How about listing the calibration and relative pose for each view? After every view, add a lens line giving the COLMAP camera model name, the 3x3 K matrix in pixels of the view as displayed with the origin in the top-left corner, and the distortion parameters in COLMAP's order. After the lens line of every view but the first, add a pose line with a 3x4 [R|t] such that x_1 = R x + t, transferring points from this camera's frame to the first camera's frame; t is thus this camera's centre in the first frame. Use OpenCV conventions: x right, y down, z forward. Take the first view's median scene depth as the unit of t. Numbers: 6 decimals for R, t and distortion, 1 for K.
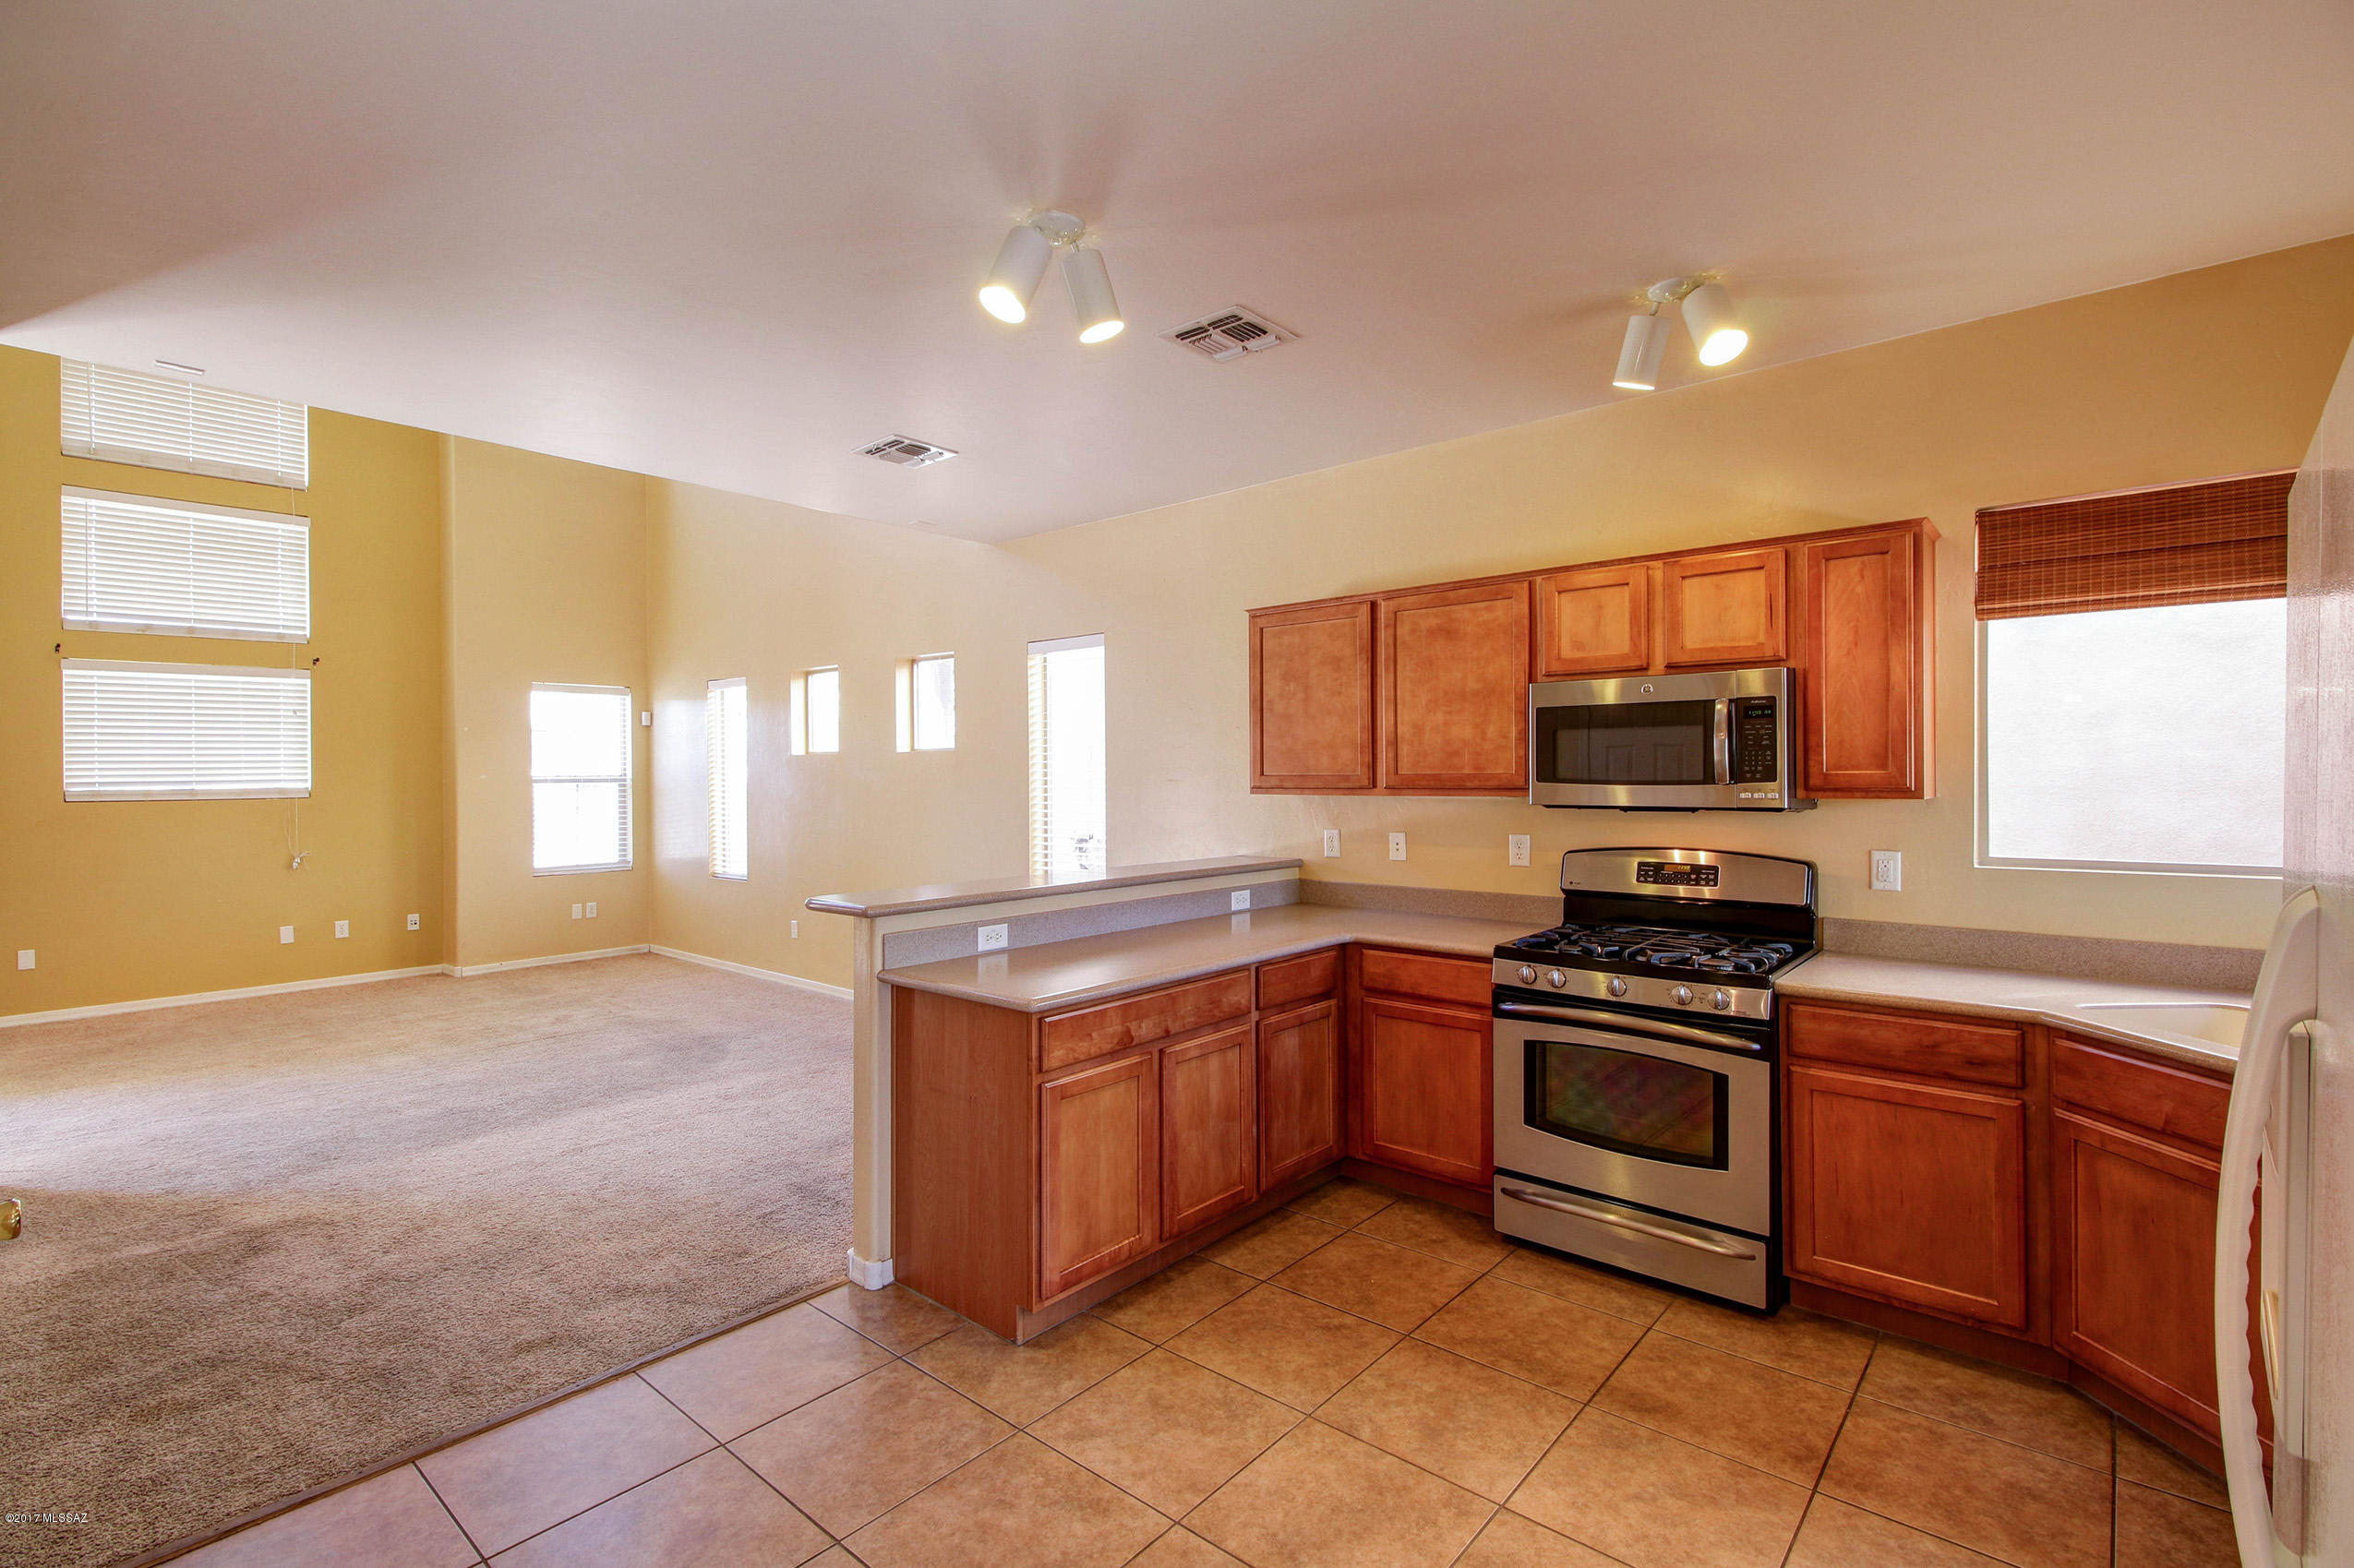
lens RADIAL K [[1074.1, 0, 1168.7], [0, 1074.1, 776.1], [0, 0, 1]] dist [0.010768, -0.009915]
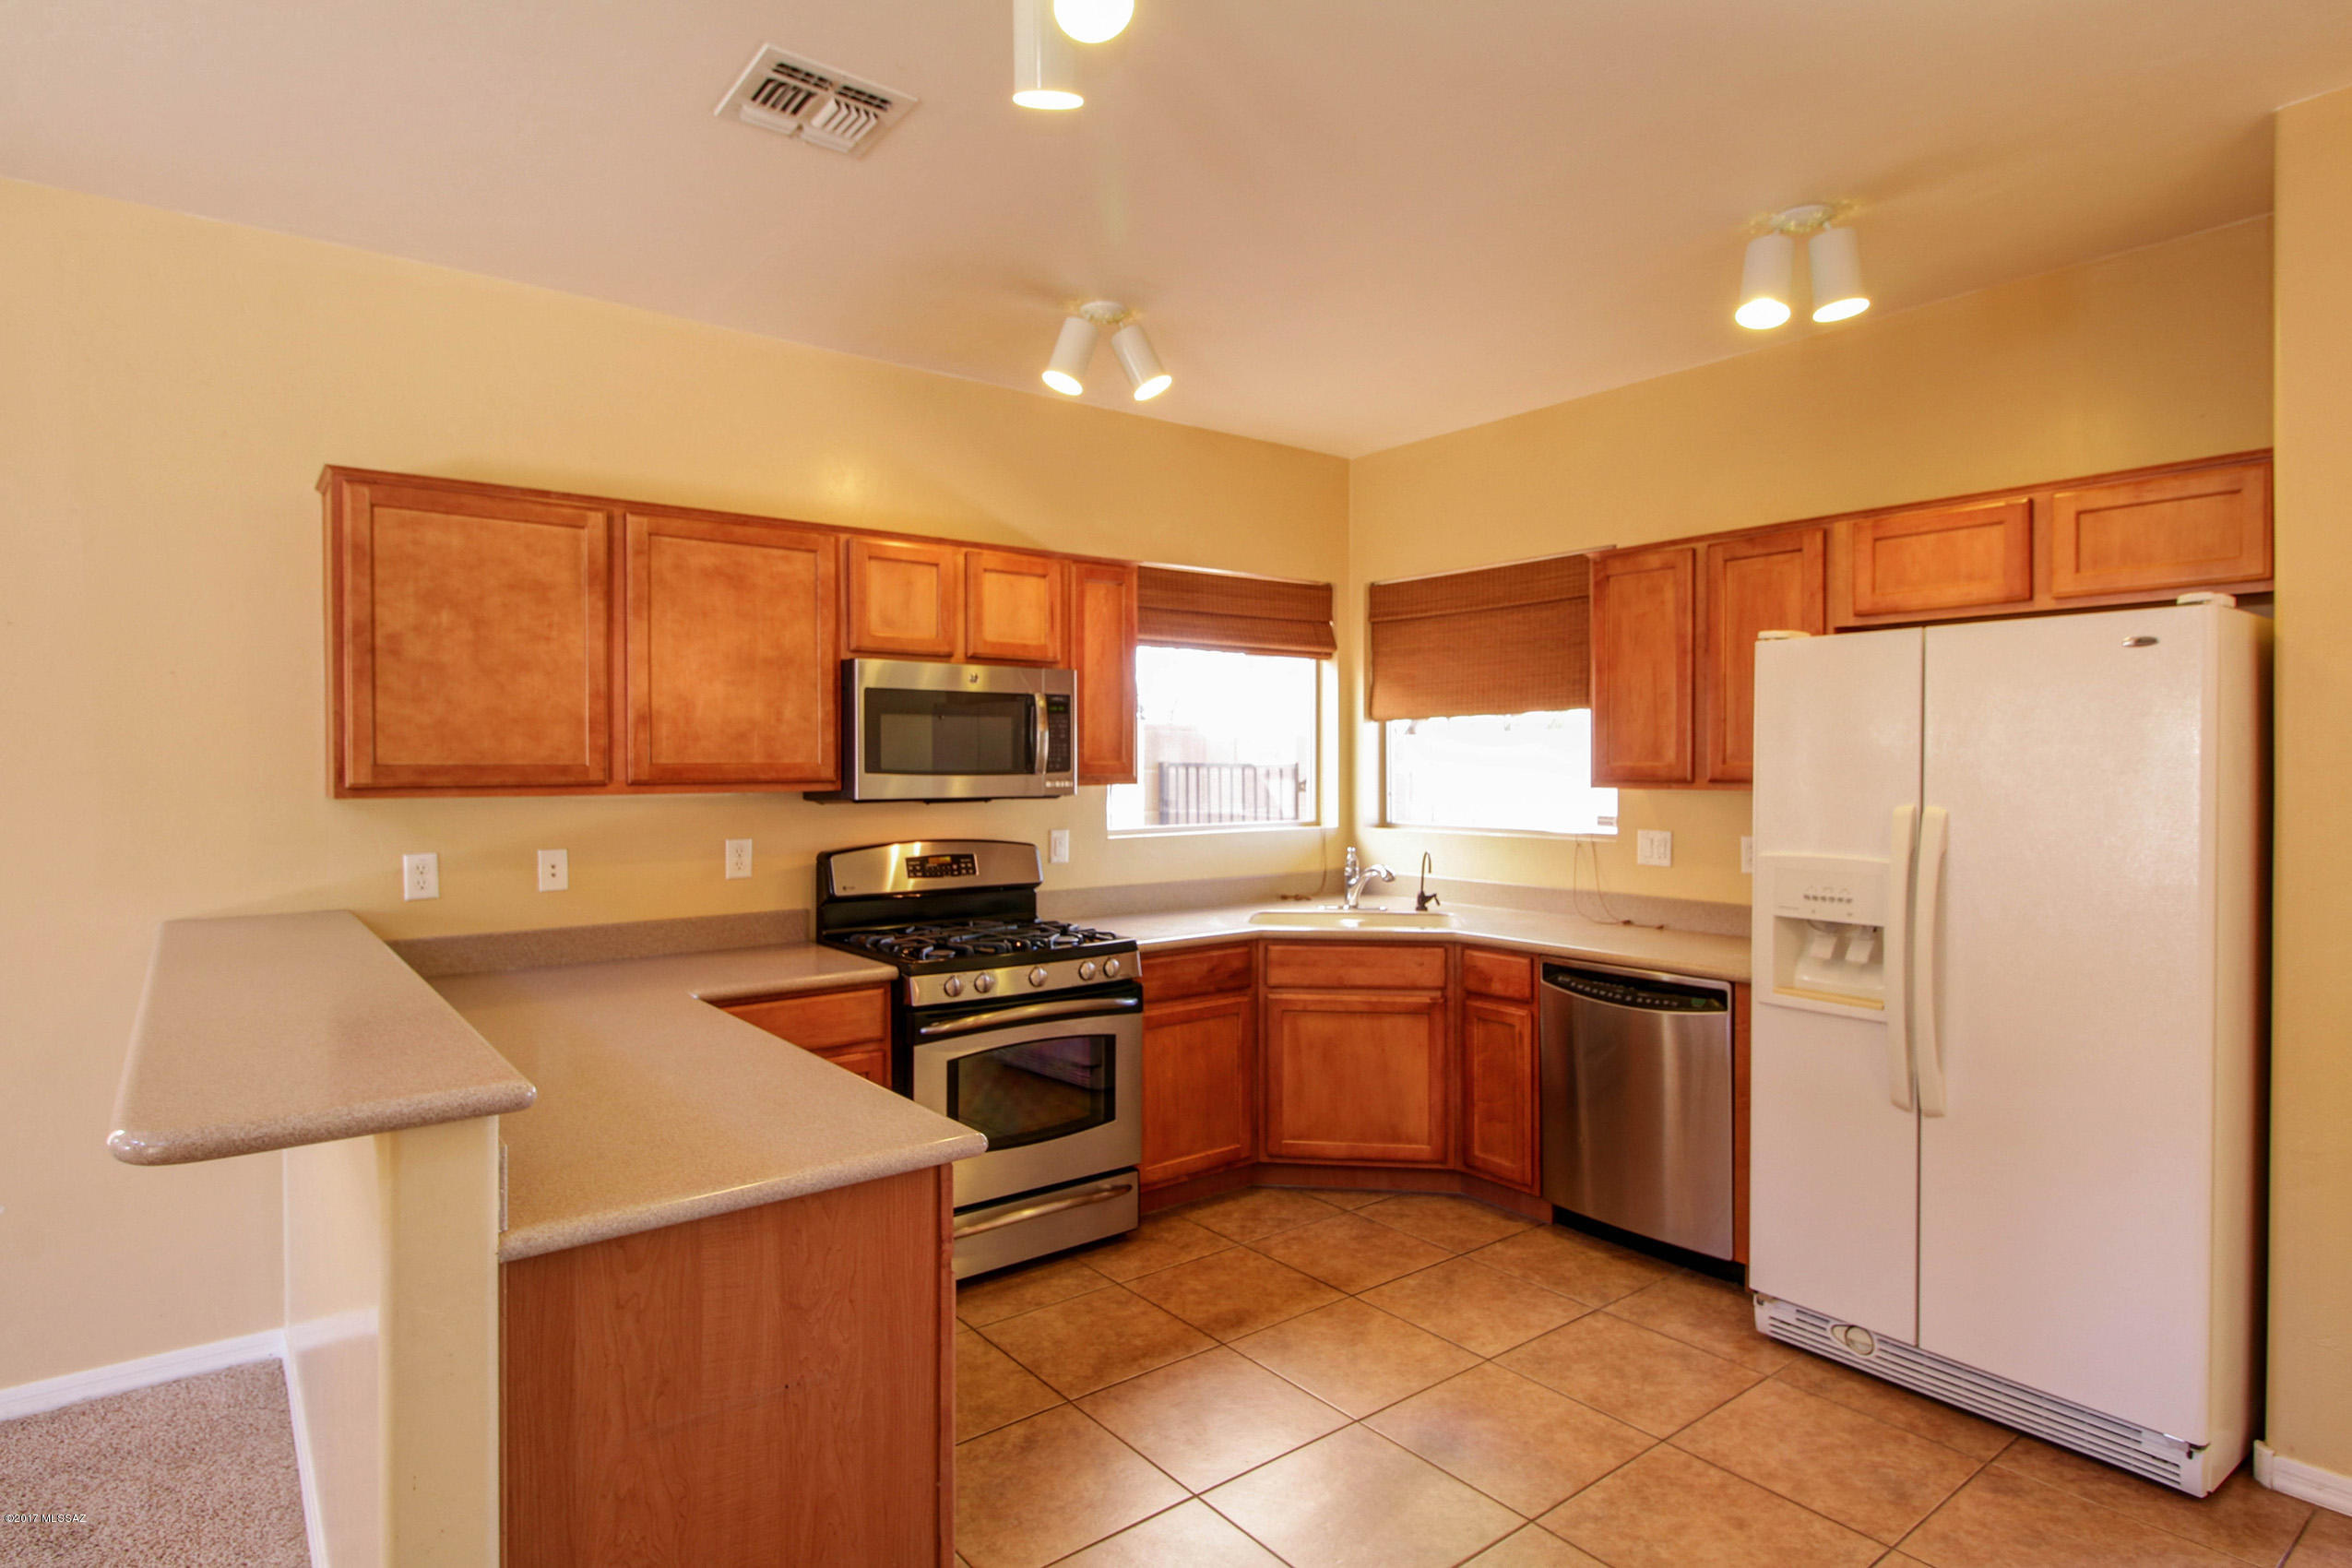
lens RADIAL K [[1246.7, 0, 1177.5], [0, 1246.7, 771.1], [0, 0, 1]] dist [0.026236, 0.000022]
pose [[0.184178, -0.004027, 0.982885, -0.609374], [0.000634, 0.999992, 0.003979, -0.000110], [-0.982893, -0.000110, 0.184179, 0.573340]]
